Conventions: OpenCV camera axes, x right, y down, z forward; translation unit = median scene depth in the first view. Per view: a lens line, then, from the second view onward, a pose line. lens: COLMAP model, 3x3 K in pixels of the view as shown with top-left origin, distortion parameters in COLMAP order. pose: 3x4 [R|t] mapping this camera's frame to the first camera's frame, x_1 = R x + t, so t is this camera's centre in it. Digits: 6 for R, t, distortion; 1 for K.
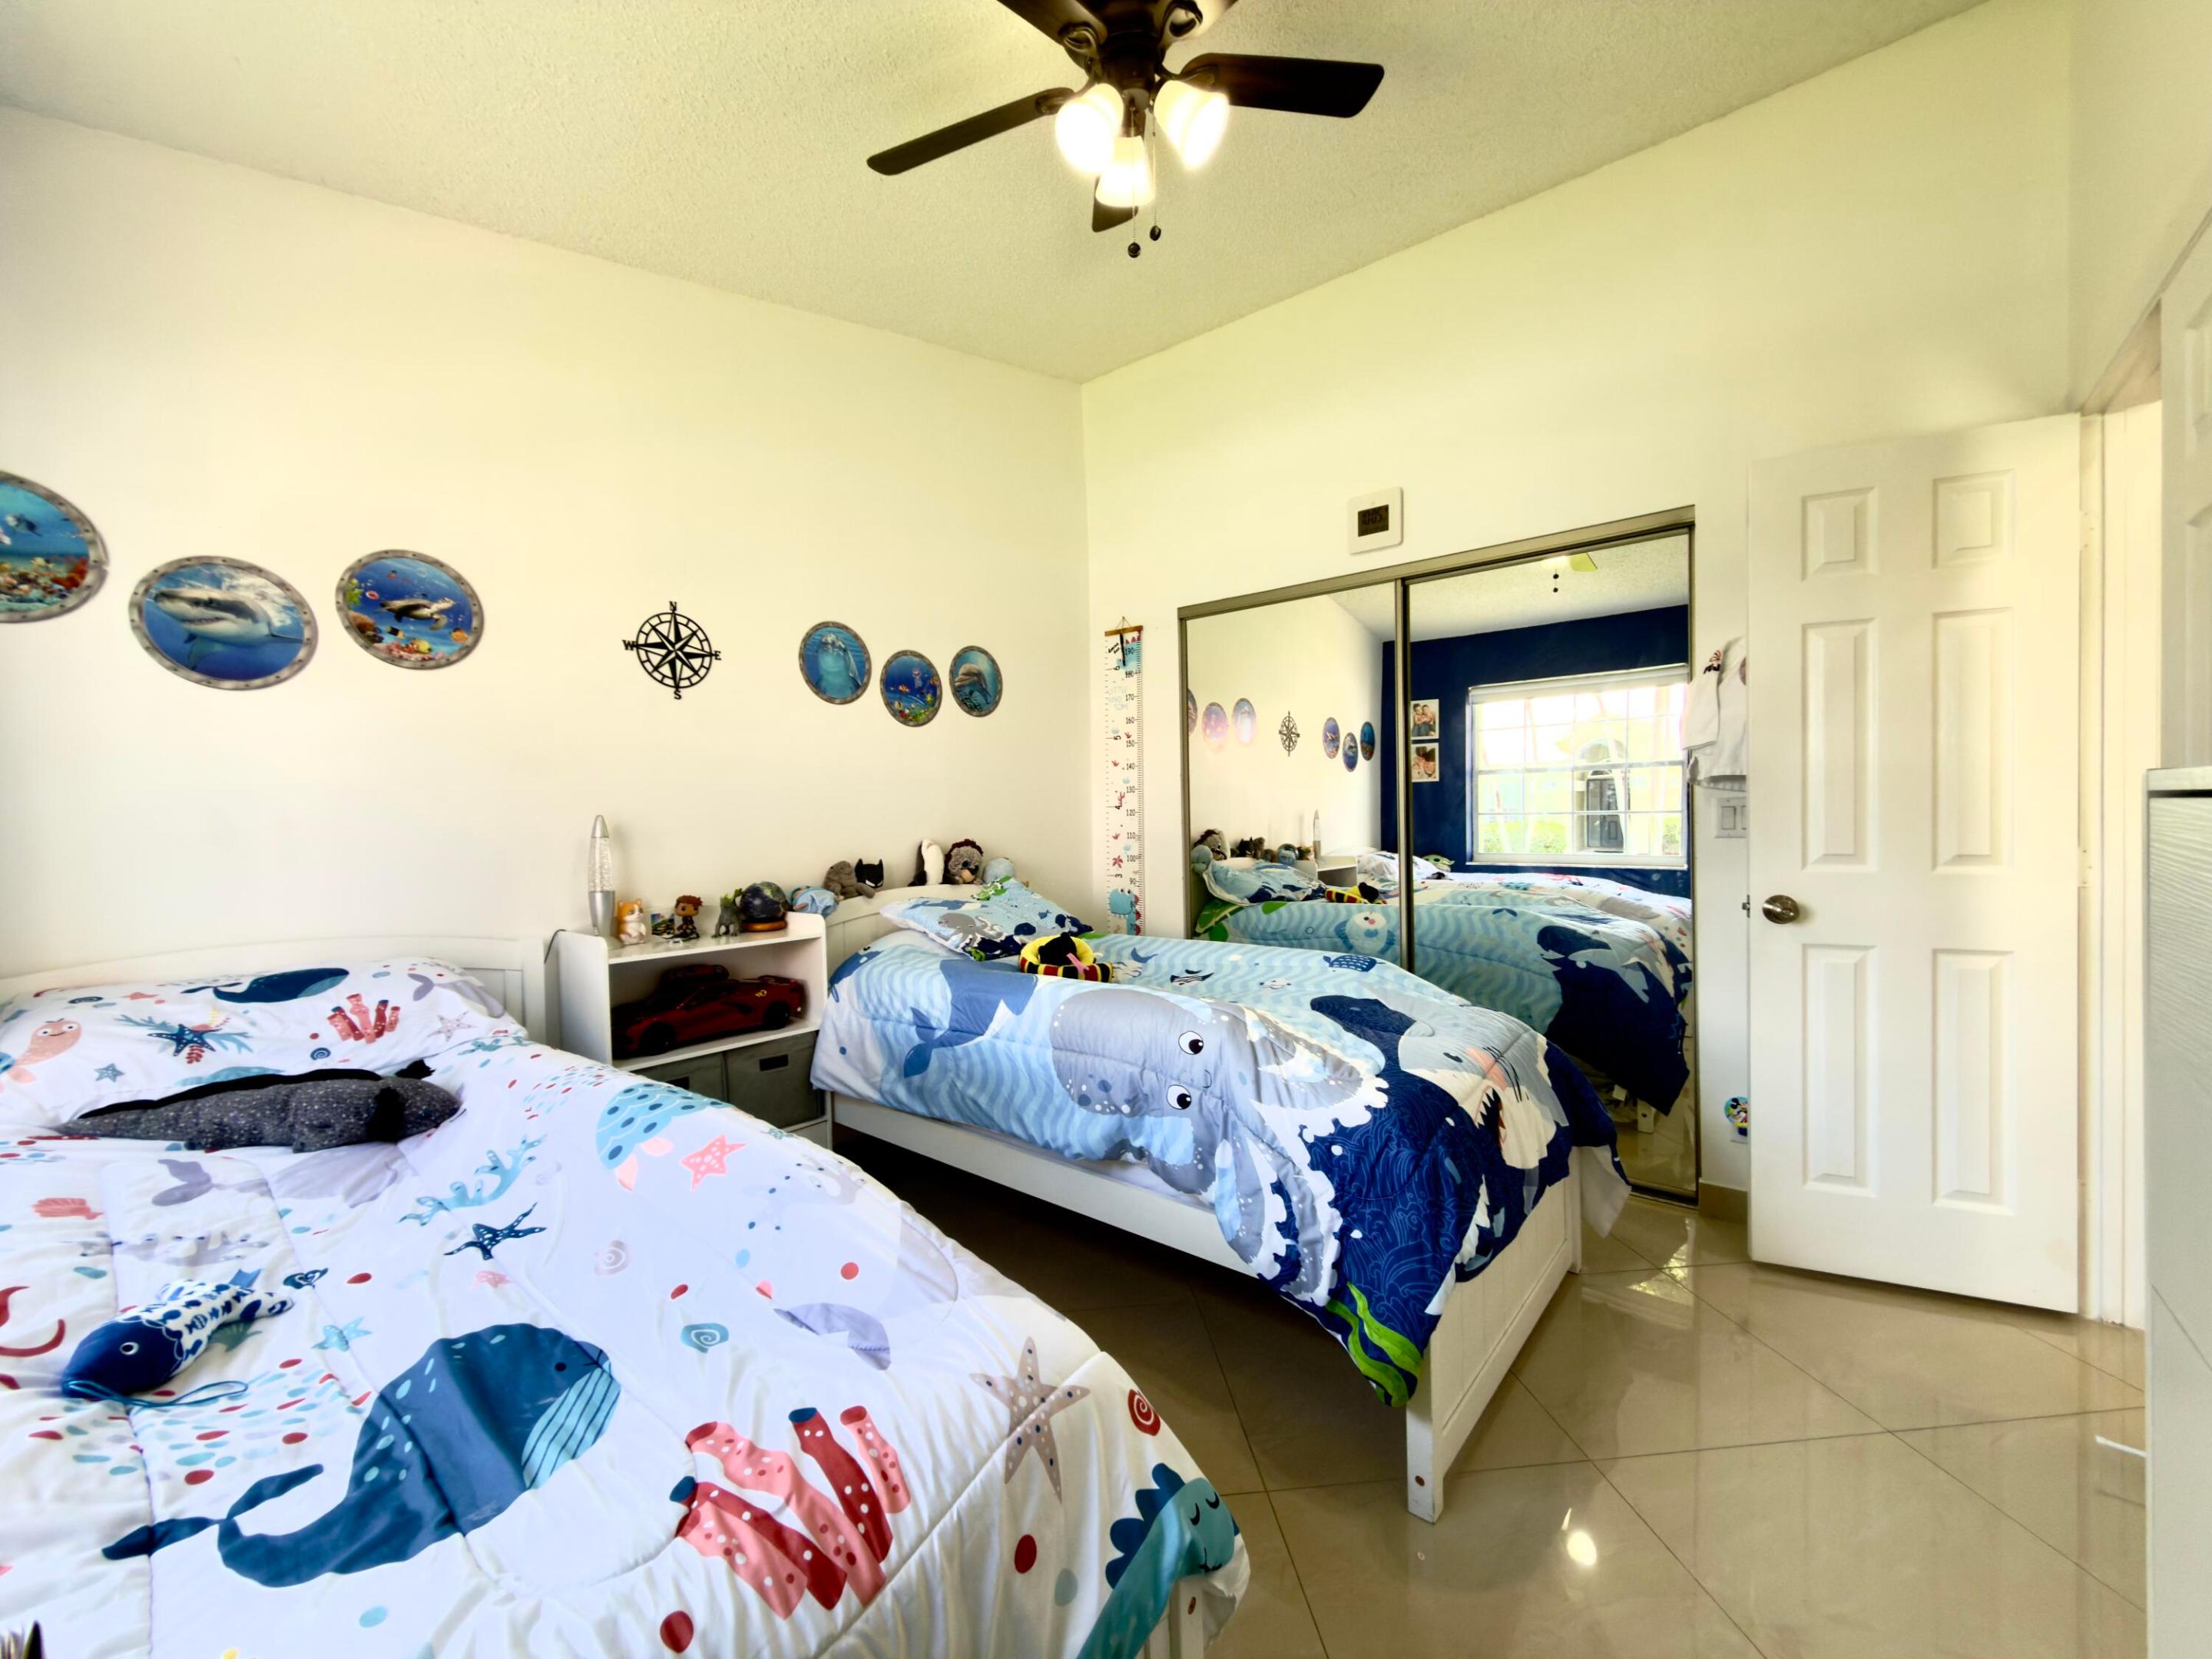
lens RADIAL K [[889.7, 0, 1111.7], [0, 889.7, 822.9], [0, 0, 1]] dist [-0.000588, 0.000355]
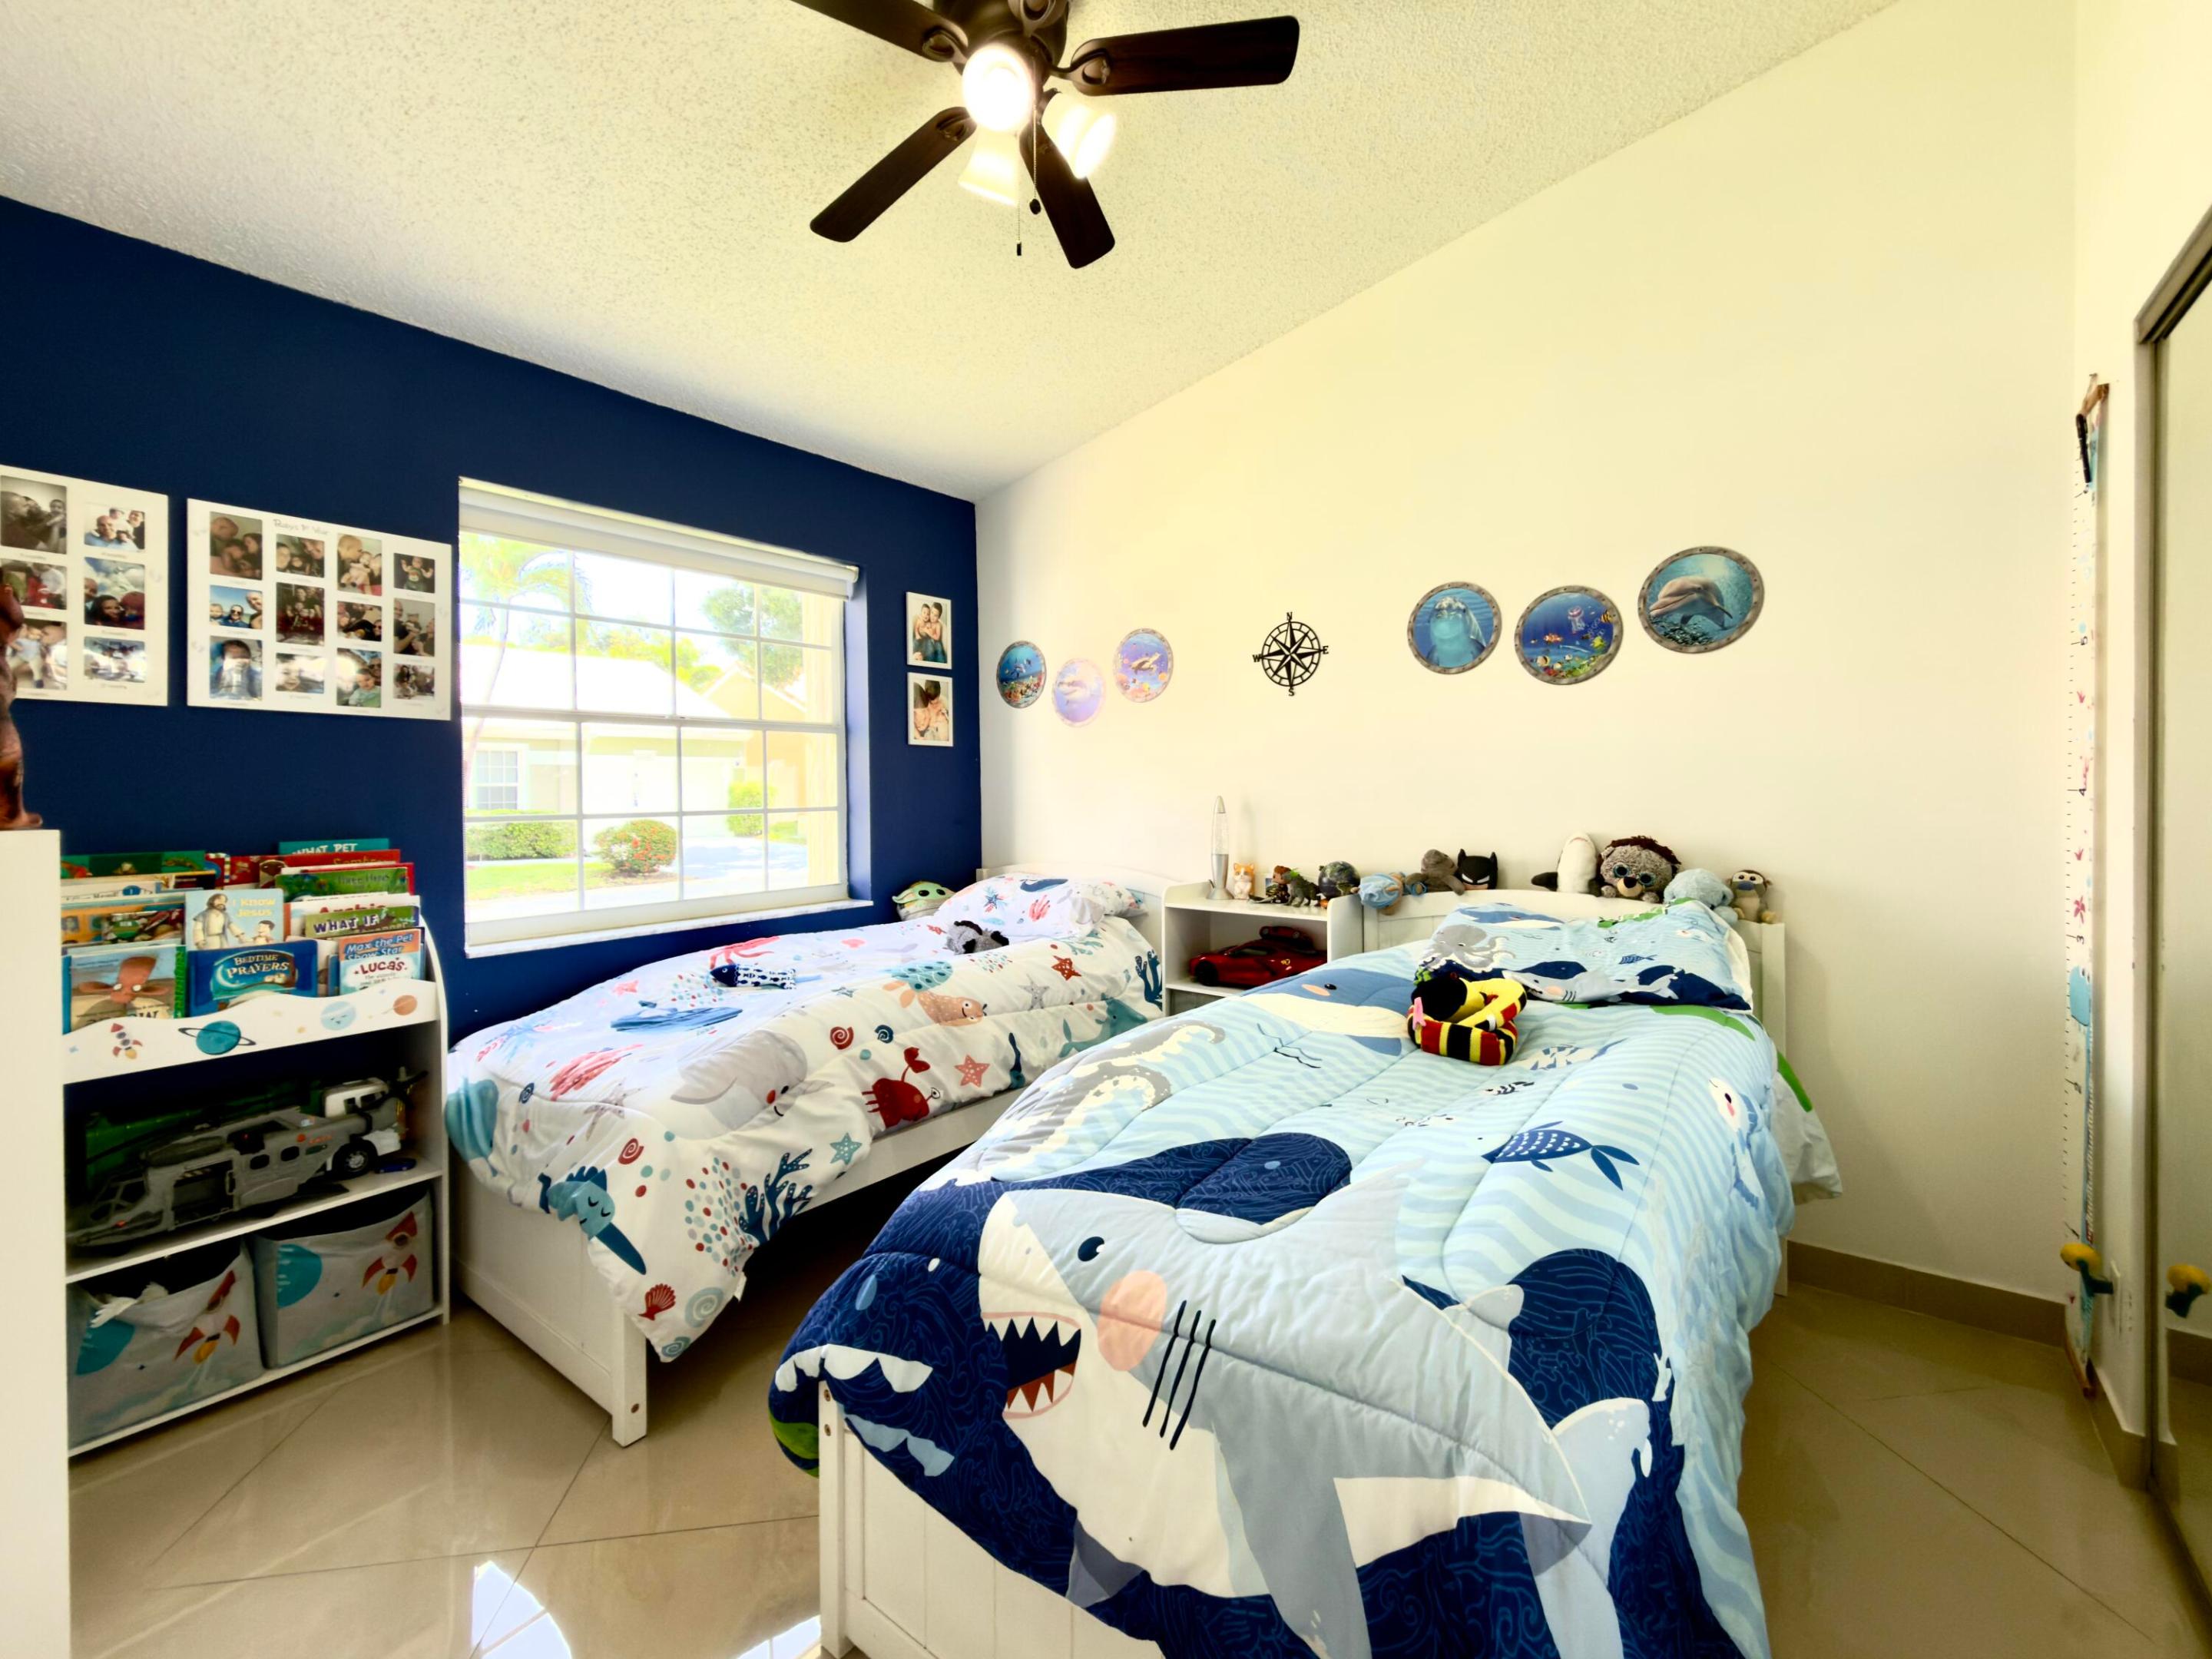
lens RADIAL K [[889.7, 0, 1114.3], [0, 889.7, 807.5], [0, 0, 1]] dist [-0.000588, 0.000355]
pose [[0.046539, 0.024312, -0.998621, 0.558617], [-0.016239, 0.999590, 0.023579, -0.015111], [0.998784, 0.015119, 0.046915, 0.609206]]
